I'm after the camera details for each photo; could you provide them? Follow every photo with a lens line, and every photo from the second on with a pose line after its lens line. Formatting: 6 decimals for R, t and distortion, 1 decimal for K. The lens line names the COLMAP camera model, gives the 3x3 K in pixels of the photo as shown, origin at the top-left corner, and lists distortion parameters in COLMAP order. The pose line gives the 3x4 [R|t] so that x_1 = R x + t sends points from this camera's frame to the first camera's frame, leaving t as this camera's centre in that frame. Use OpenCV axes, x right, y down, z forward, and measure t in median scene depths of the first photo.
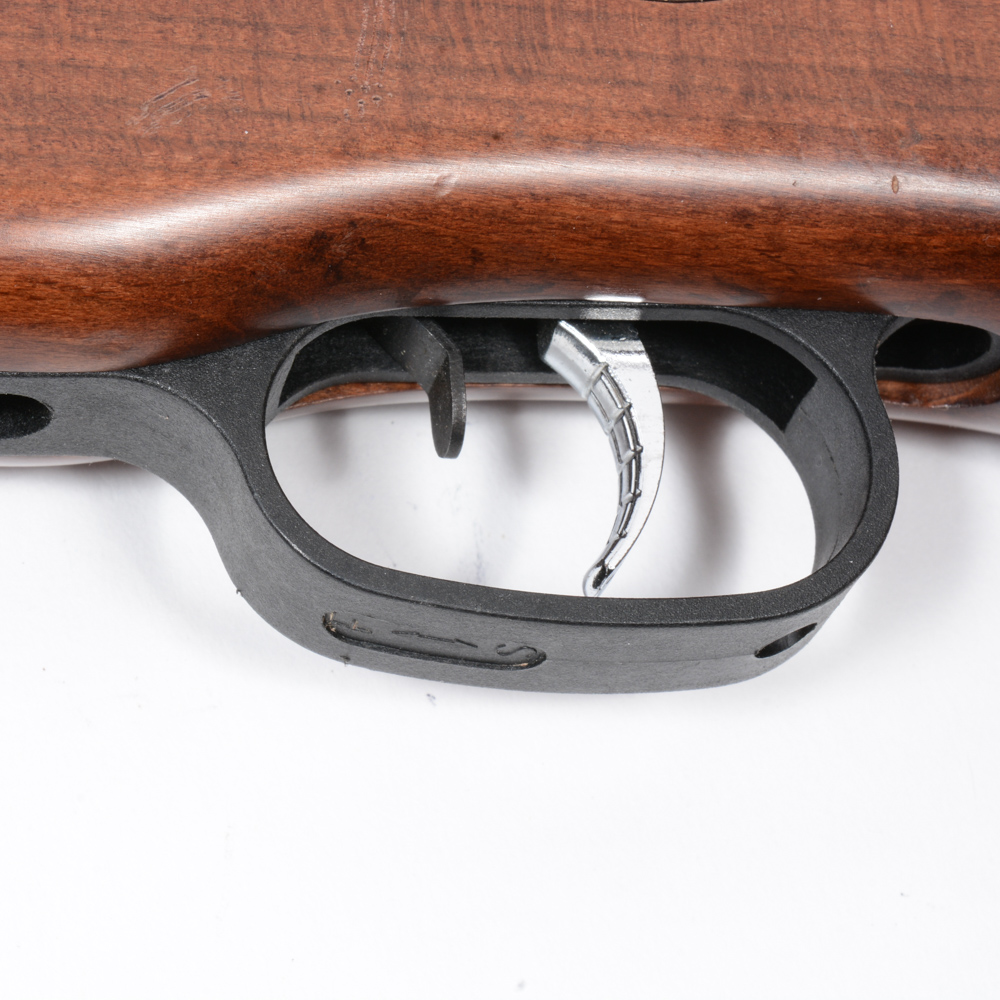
lens RADIAL K [[3226.9, 0, 502.4], [0, 3226.9, 495.9], [0, 0, 1]] dist [0.061197, 0.000000]
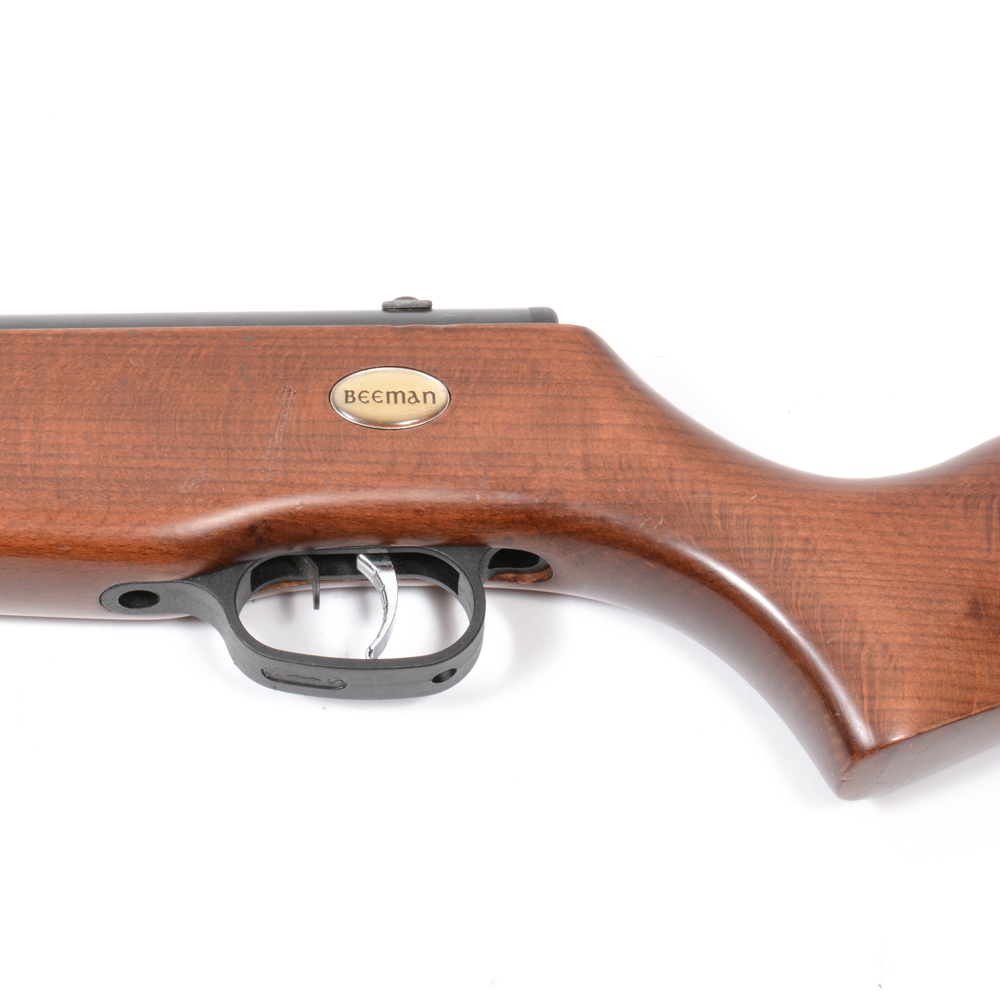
lens RADIAL K [[3226.9, 0, 498.0], [0, 3226.9, 501.9], [0, 0, 1]] dist [0.061197, 0.000000]
pose [[0.990154, -0.040657, -0.133950, 0.486671], [0.031412, 0.997023, -0.070422, 0.090558], [0.136415, 0.065521, 0.988483, -1.559952]]
